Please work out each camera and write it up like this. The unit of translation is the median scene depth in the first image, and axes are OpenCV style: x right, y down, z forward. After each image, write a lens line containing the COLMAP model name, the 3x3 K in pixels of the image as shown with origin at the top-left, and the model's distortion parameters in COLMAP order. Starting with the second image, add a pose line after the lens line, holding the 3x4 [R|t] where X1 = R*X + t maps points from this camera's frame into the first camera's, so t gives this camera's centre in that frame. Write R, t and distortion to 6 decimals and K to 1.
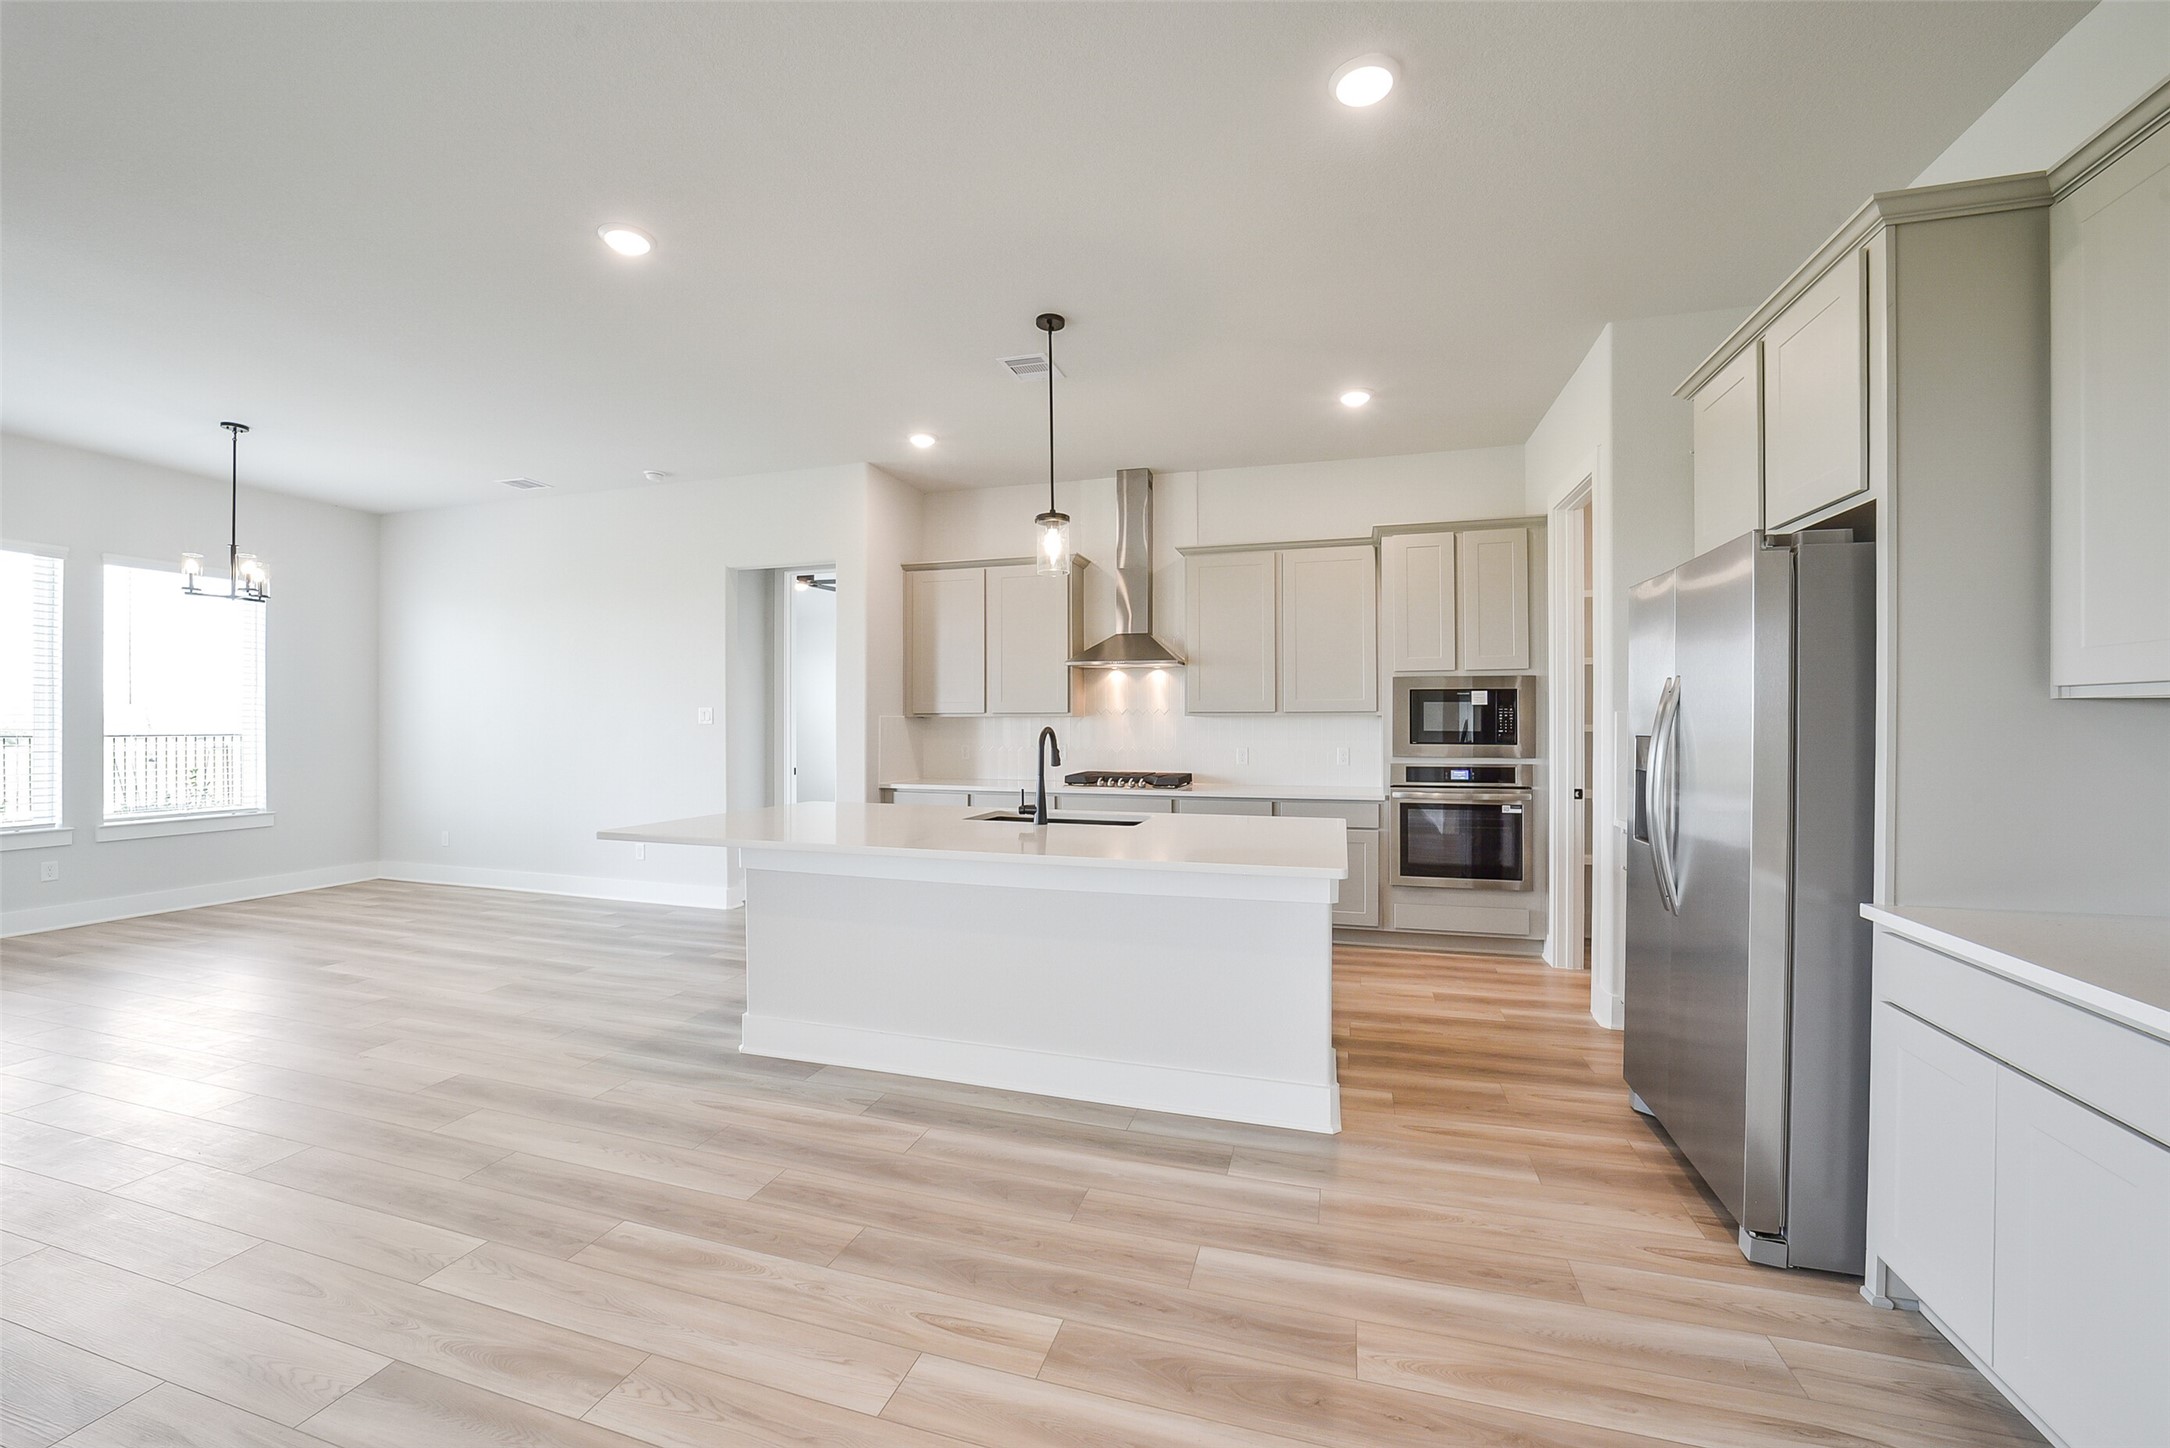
lens RADIAL K [[849.5, 0, 1089.4], [0, 849.5, 726.7], [0, 0, 1]] dist [-0.036877, 0.008546]
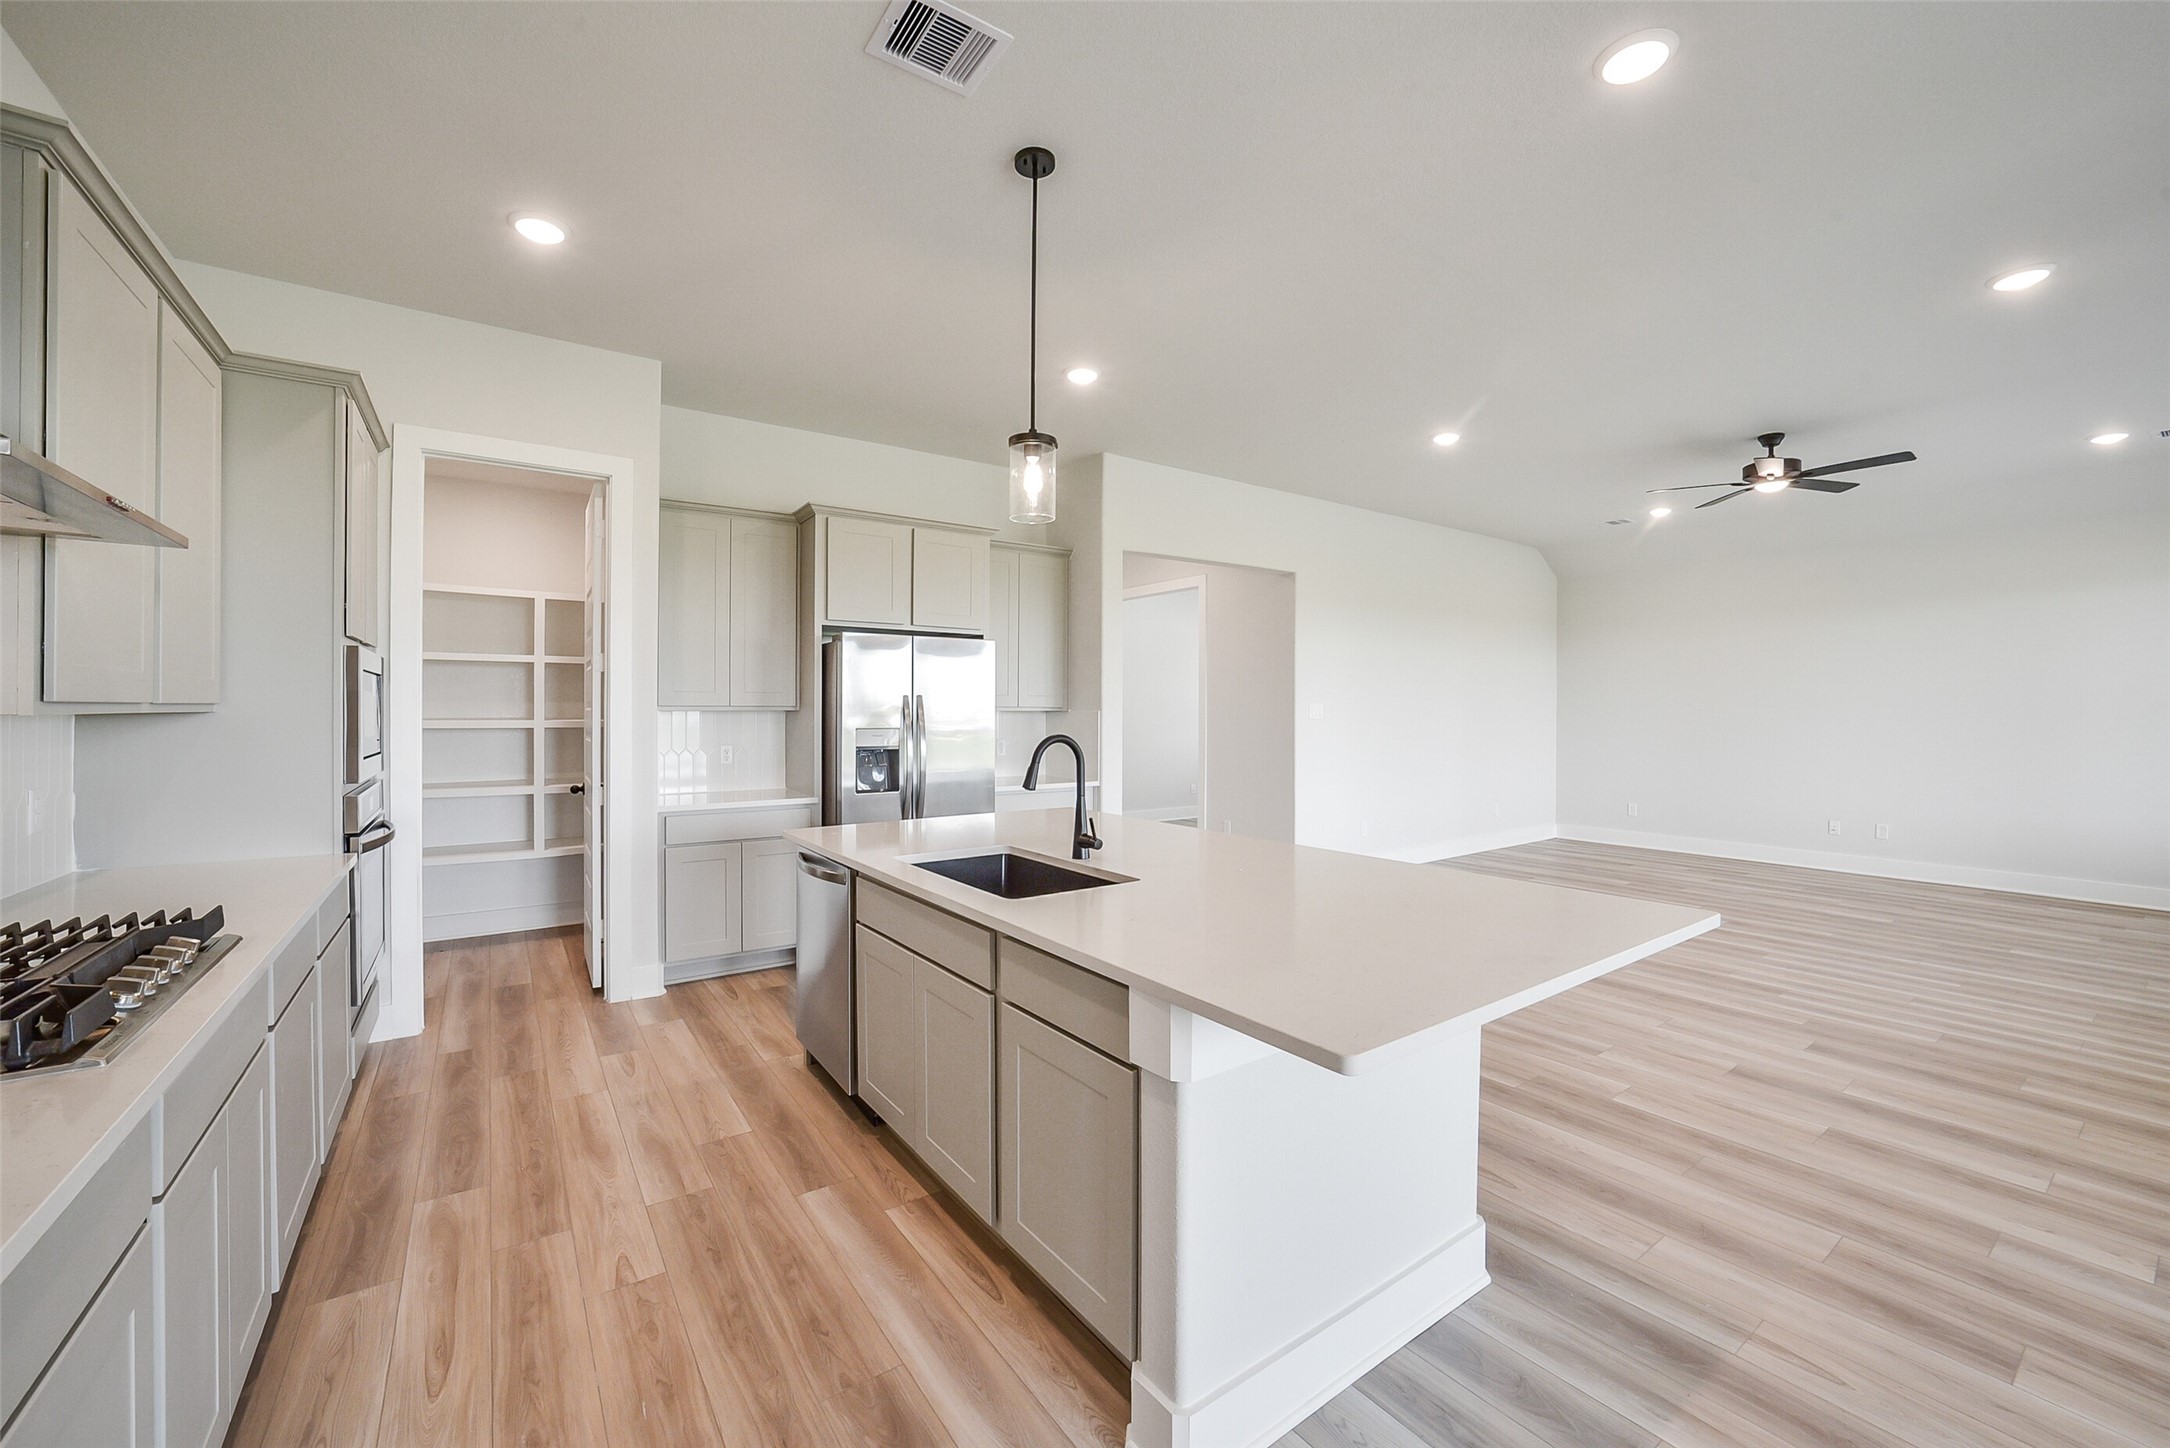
lens RADIAL K [[856.8, 0, 1085.2], [0, 856.8, 713.6], [0, 0, 1]] dist [-0.034775, 0.008915]
pose [[-0.787283, -0.006325, 0.616559, -0.407949], [-0.000899, 0.999958, 0.009109, -0.019202], [-0.616591, 0.006617, -0.787256, 1.207235]]
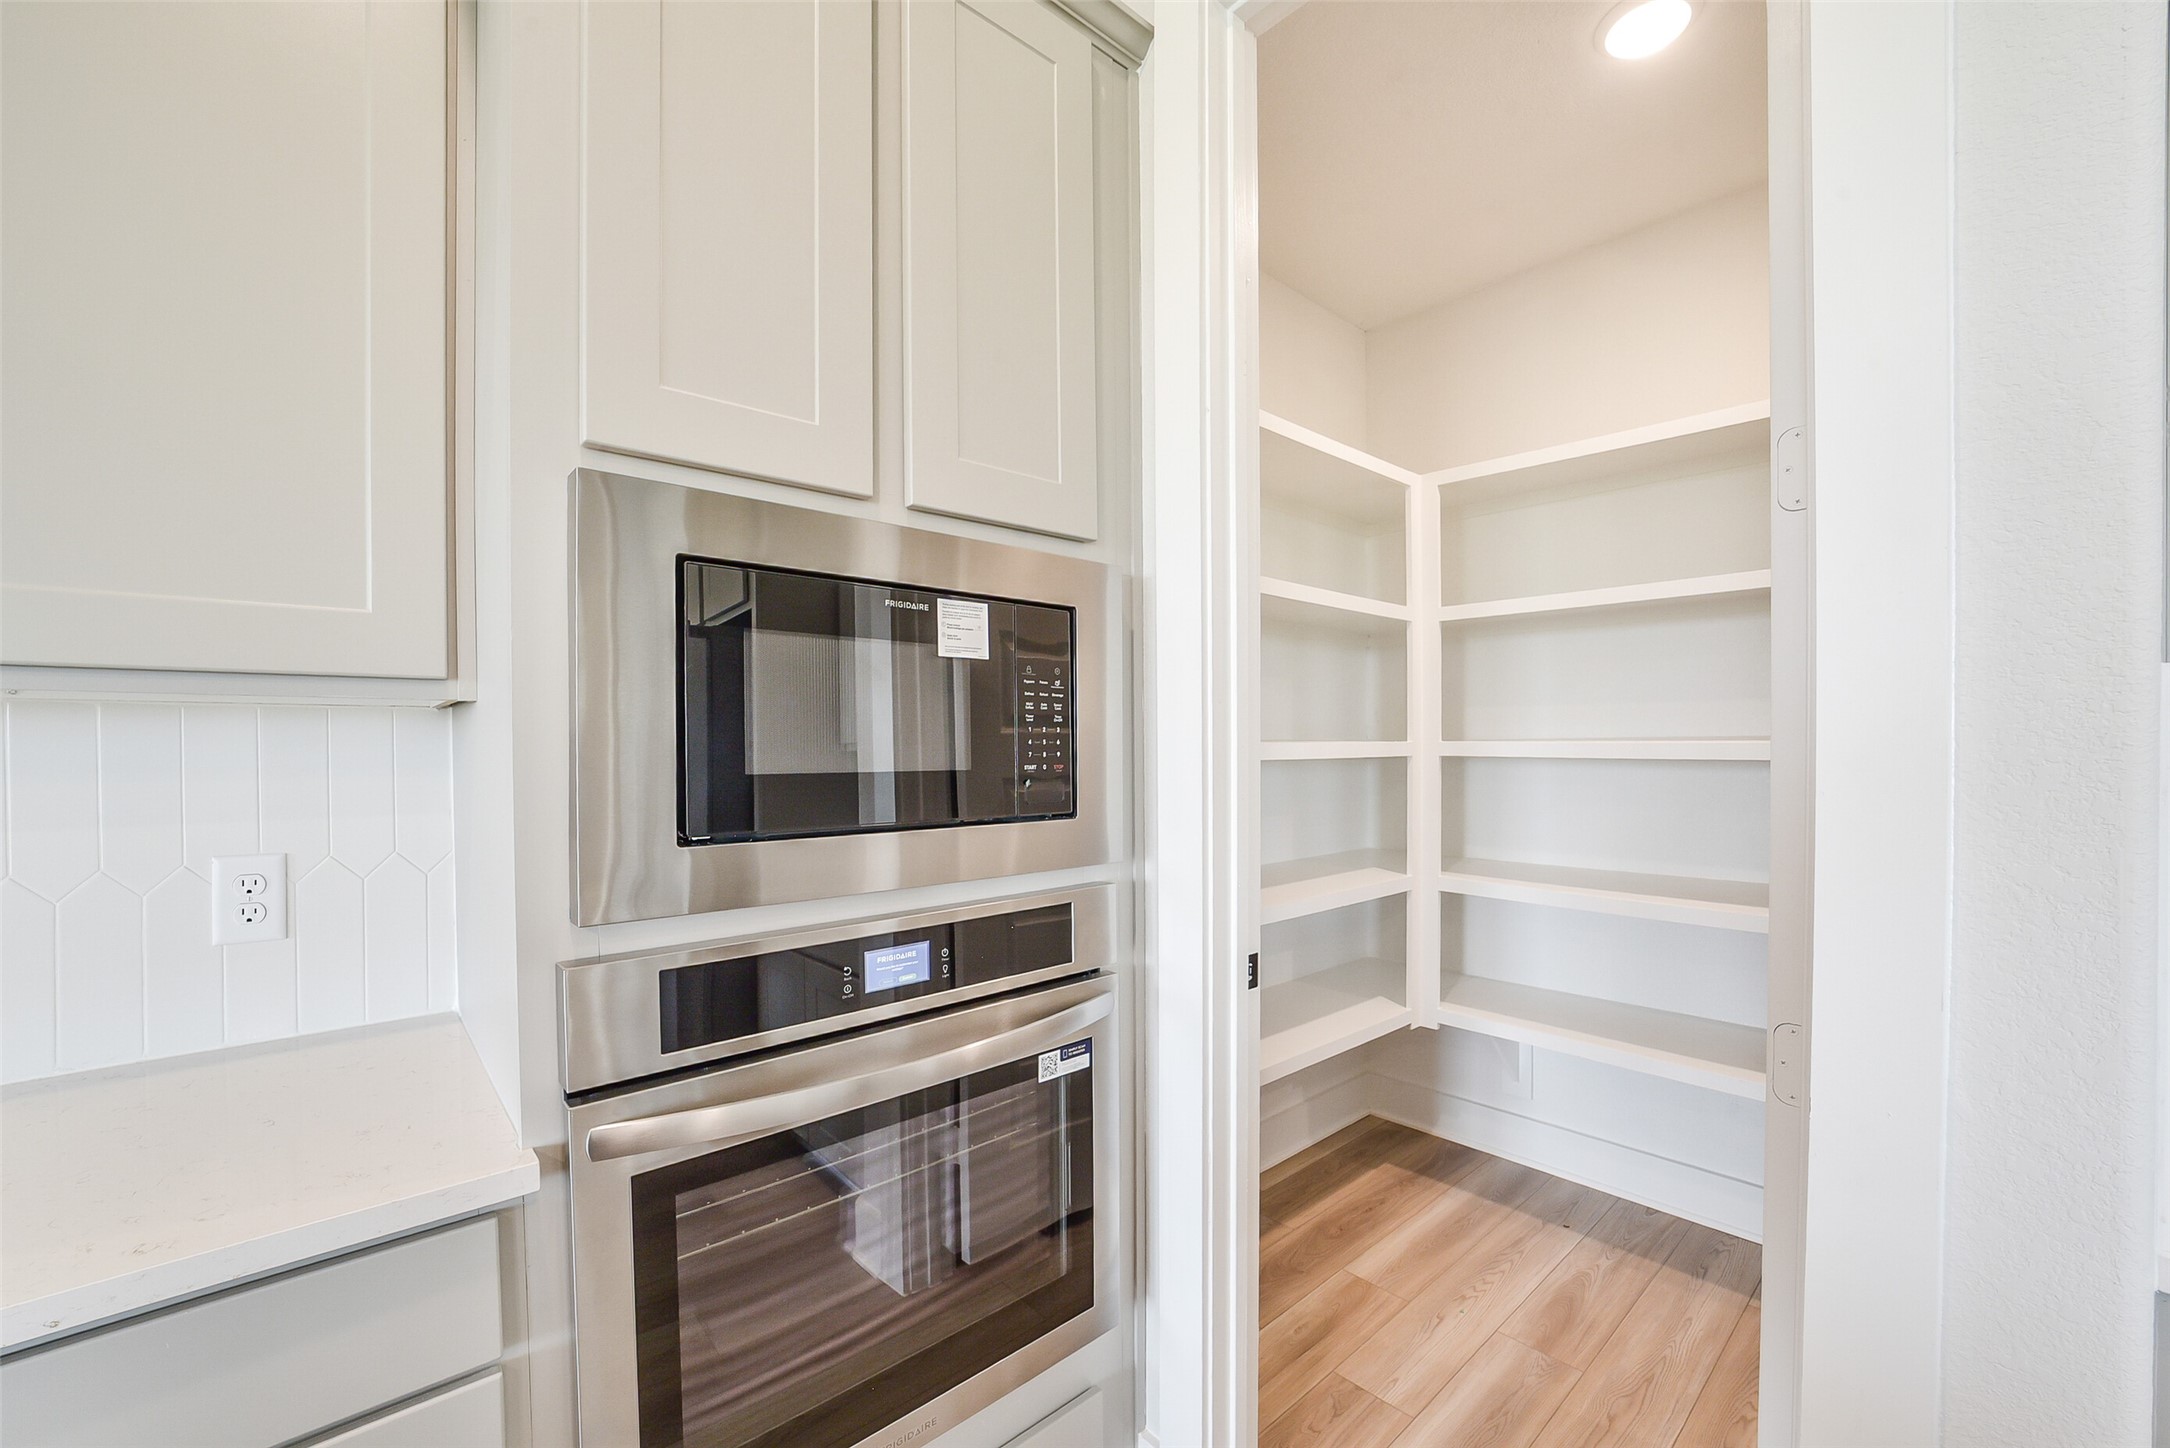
lens RADIAL K [[882.6, 0, 1084.5], [0, 882.6, 754.2], [0, 0, 1]] dist [-0.037851, 0.000076]
pose [[0.512620, -0.014133, 0.858500, 0.274353], [0.005528, 0.999898, 0.013160, -0.002217], [-0.858598, -0.002000, 0.512646, 0.867107]]
